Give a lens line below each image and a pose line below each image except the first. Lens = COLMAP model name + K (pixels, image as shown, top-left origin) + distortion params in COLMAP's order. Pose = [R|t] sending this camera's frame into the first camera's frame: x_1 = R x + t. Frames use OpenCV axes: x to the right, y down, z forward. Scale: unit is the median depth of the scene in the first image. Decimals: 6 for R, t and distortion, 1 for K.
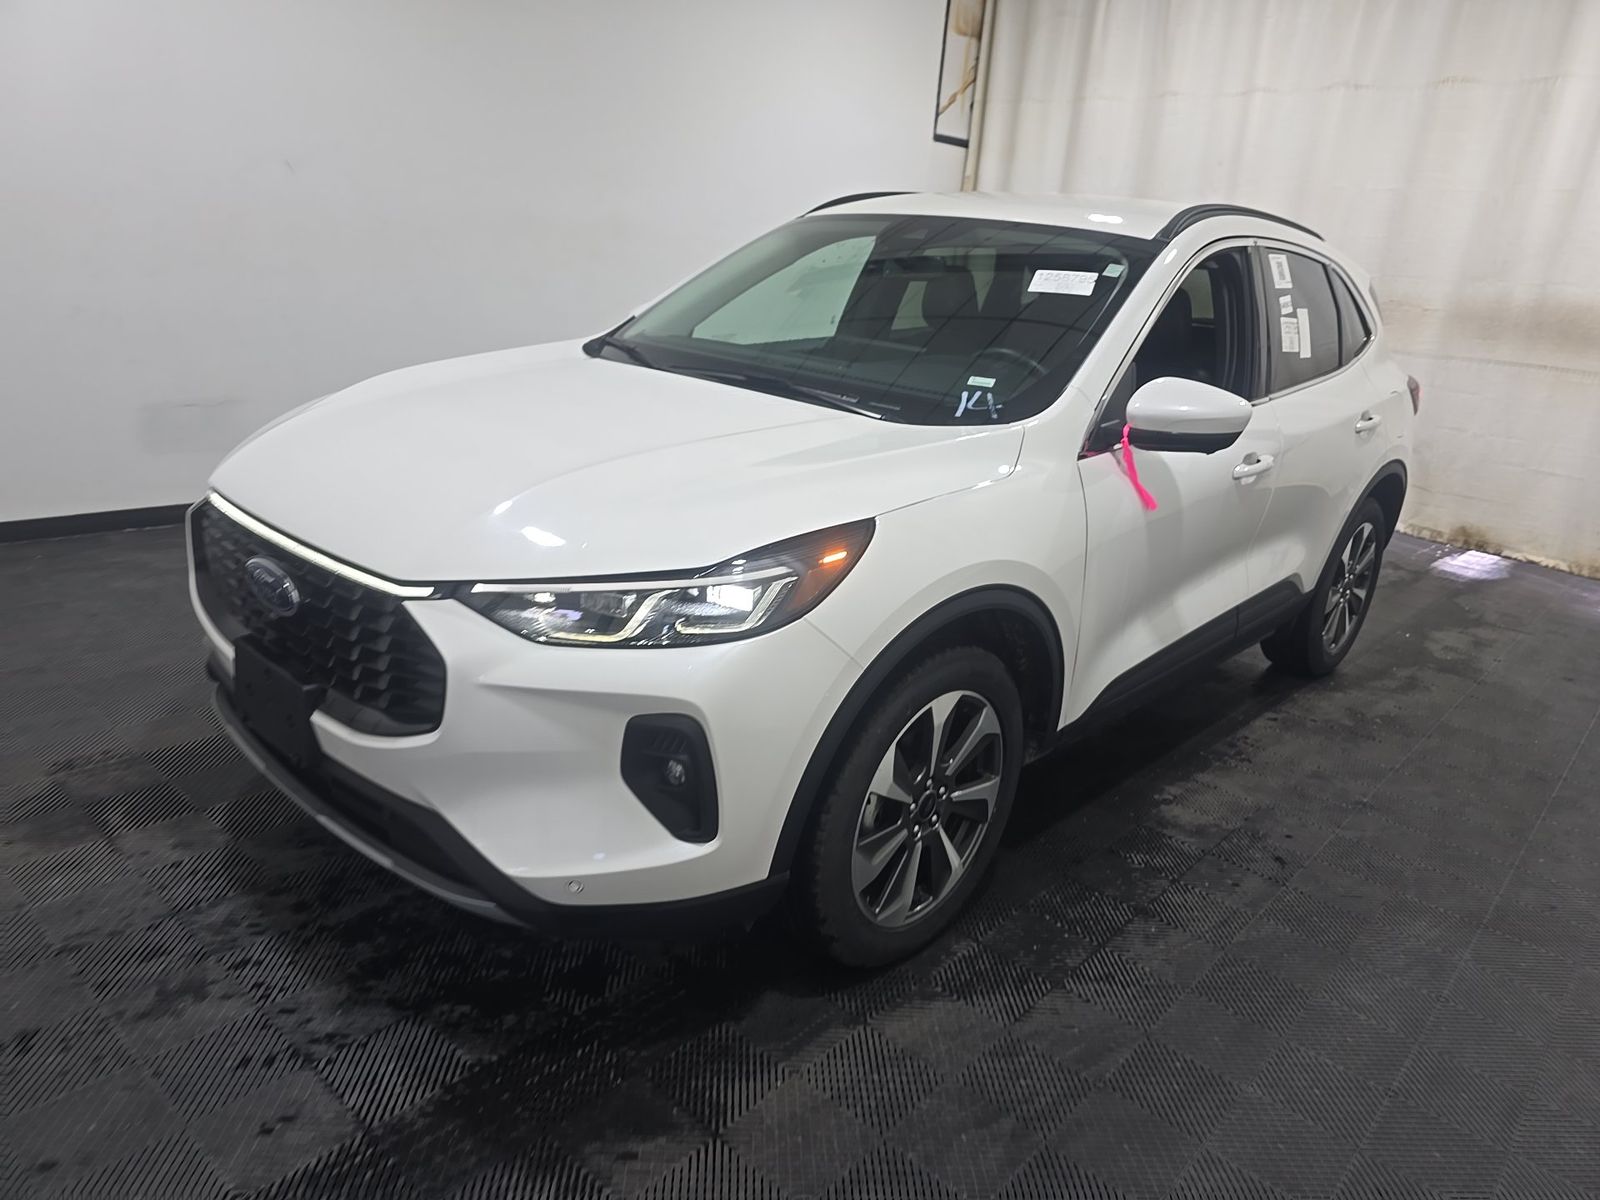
lens RADIAL K [[1076.2, 0, 822.9], [0, 1076.2, 606.1], [0, 0, 1]] dist [0.012842, -0.020350]
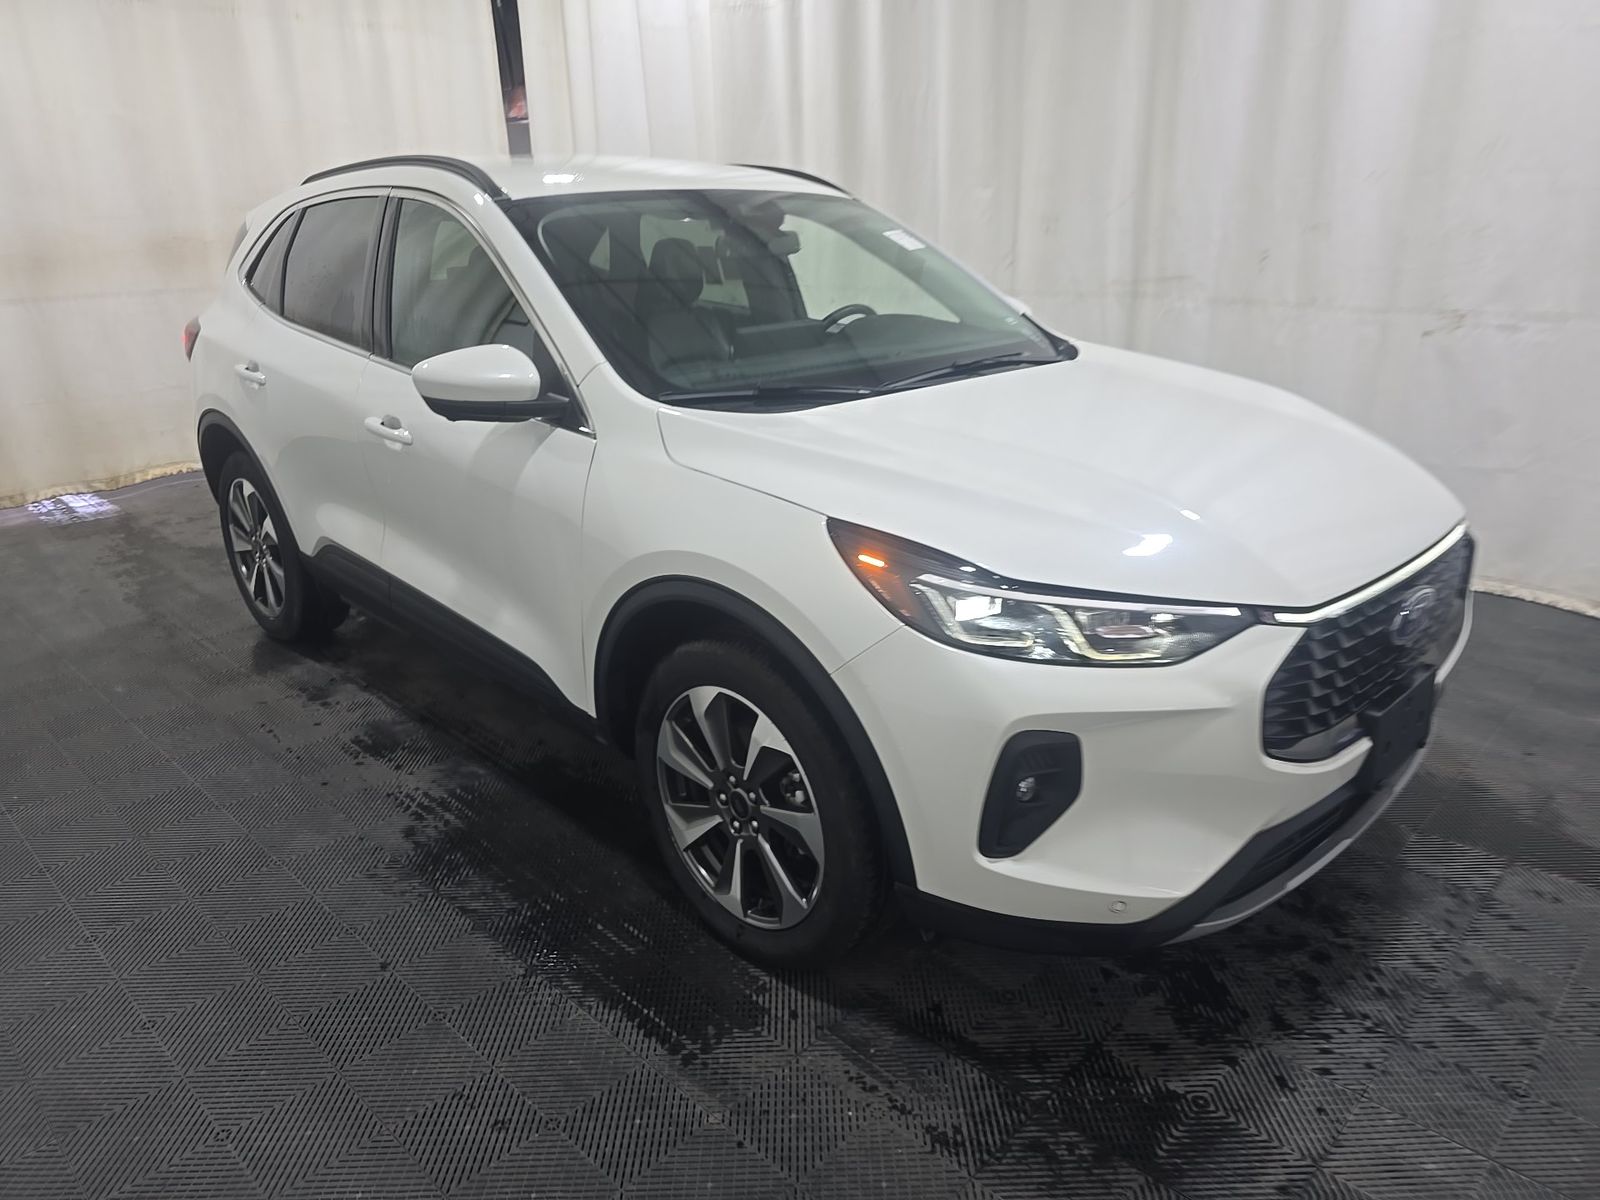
lens RADIAL K [[1090.6, 0, 800.0], [0, 1090.6, 600.0], [0, 0, 1]] dist [0.011878, -0.001649]
pose [[0.046612, -0.410563, 0.910640, -1.317266], [0.331634, 0.866285, 0.373591, -0.543698], [-0.942256, 0.284585, 0.176536, 1.214935]]
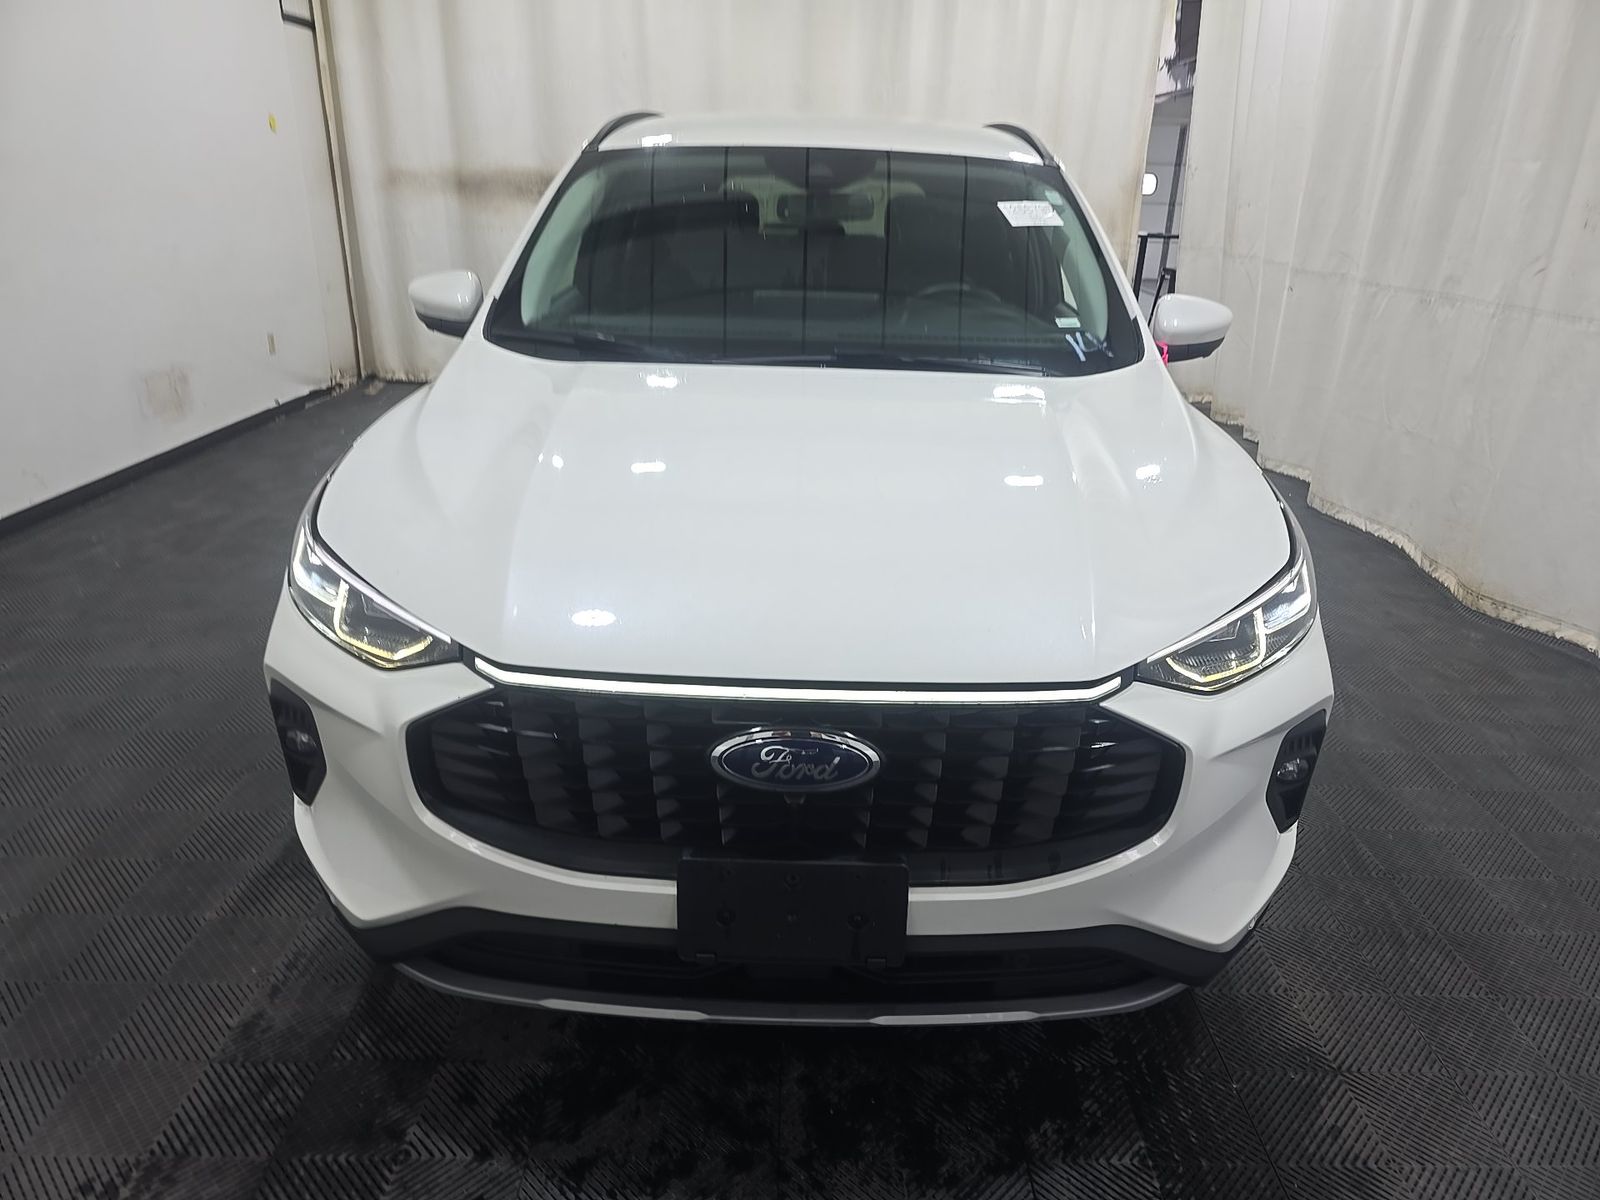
lens RADIAL K [[1090.6, 0, 800.0], [0, 1090.6, 600.0], [0, 0, 1]] dist [0.011878, -0.001649]
pose [[0.744698, -0.300115, 0.596117, -0.816738], [0.243427, 0.953801, 0.176090, -0.223217], [-0.621424, 0.013977, 0.783350, 0.387206]]
